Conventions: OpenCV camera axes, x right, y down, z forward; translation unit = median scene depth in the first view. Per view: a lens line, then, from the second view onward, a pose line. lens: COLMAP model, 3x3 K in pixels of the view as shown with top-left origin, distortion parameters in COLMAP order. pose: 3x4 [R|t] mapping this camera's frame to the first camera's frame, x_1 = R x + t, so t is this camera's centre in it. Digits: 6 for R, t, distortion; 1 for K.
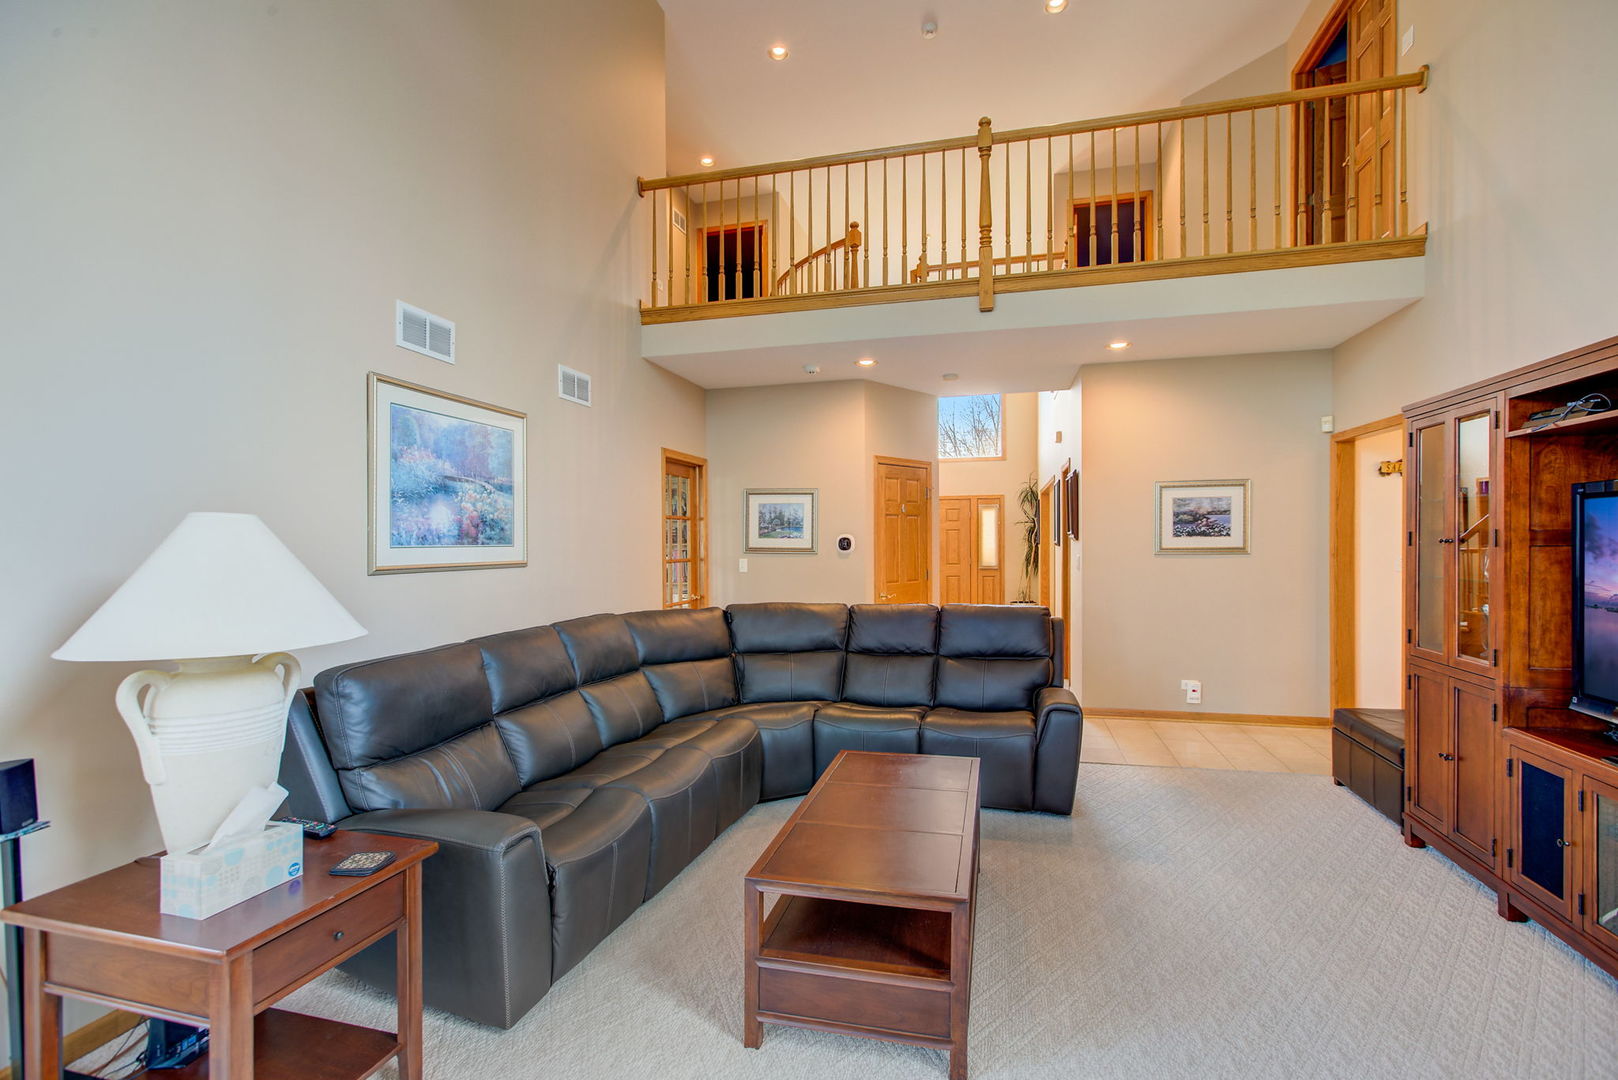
lens RADIAL K [[761.6, 0, 806.0], [0, 761.6, 544.1], [0, 0, 1]] dist [-0.006441, 0.006004]
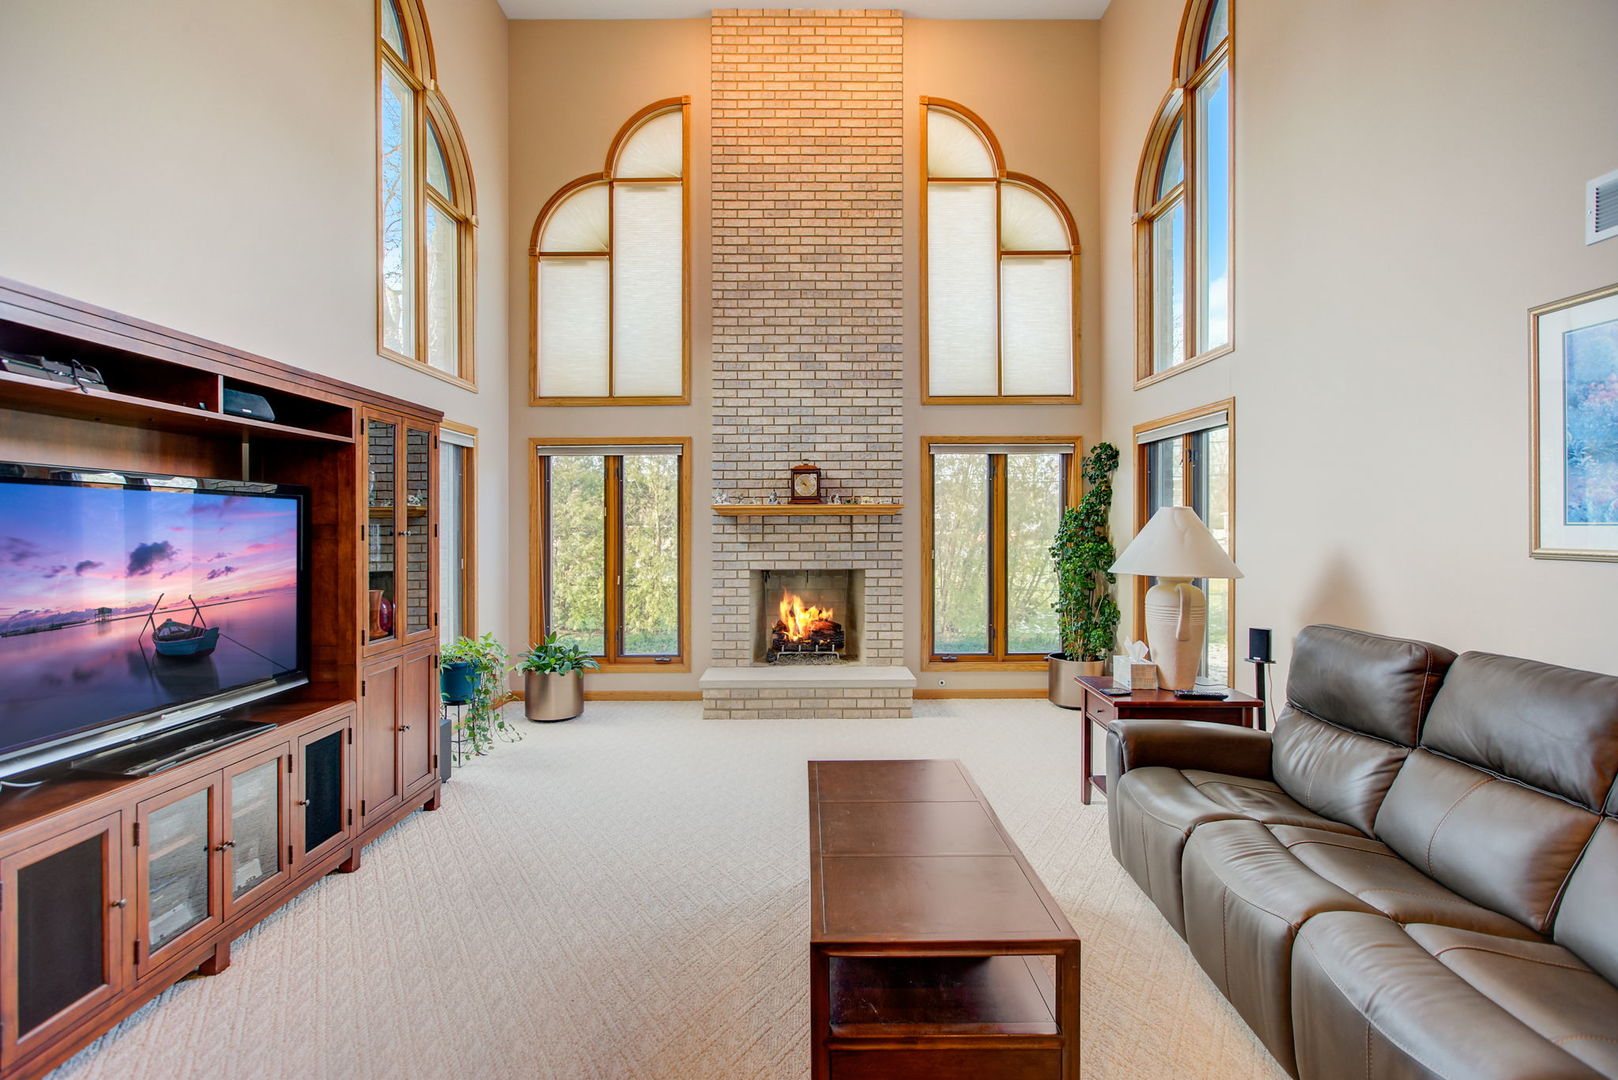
lens RADIAL K [[761.6, 0, 796.2], [0, 761.6, 524.6], [0, 0, 1]] dist [-0.006441, 0.006004]
pose [[-0.973723, 0.016631, -0.227126, 0.261974], [0.014318, 0.999828, 0.011828, -0.010793], [0.227284, 0.008265, -0.973794, 1.109848]]
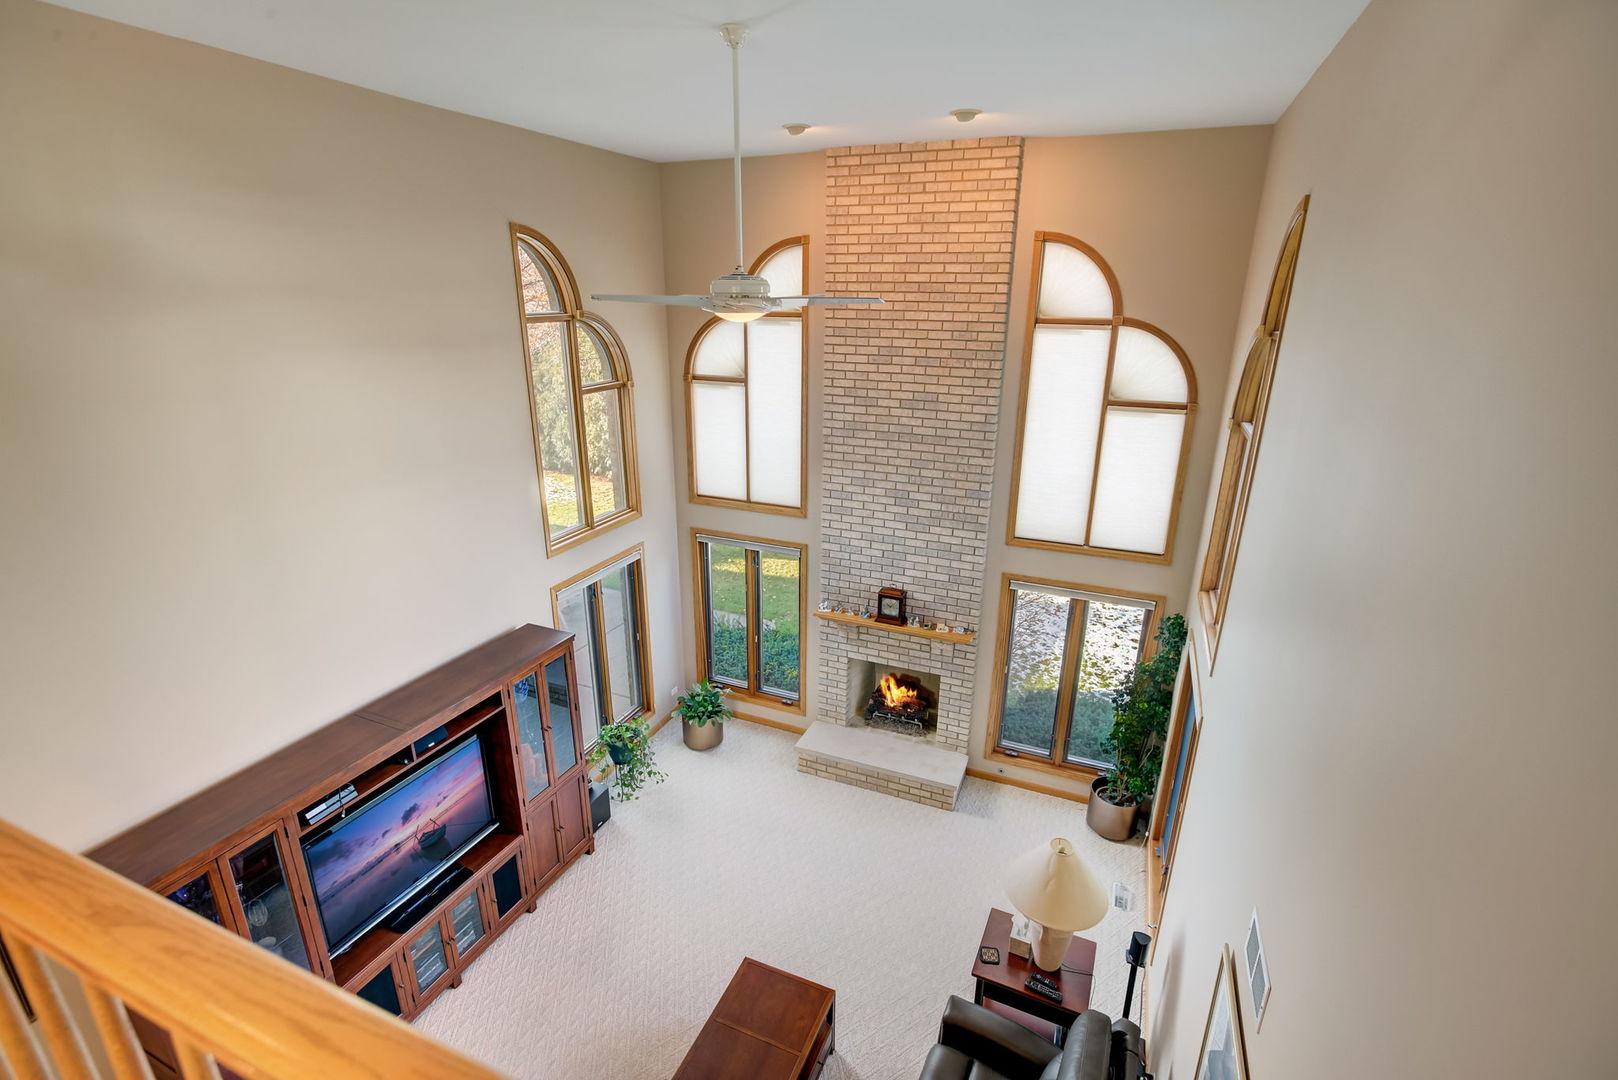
lens RADIAL K [[761.6, 0, 789.9], [0, 761.6, 565.3], [0, 0, 1]] dist [-0.006441, 0.006004]
pose [[-0.983666, -0.046324, 0.173942, -0.134266], [0.014361, 0.943043, 0.332360, -0.684639], [-0.179431, 0.329429, -0.926974, 1.273339]]
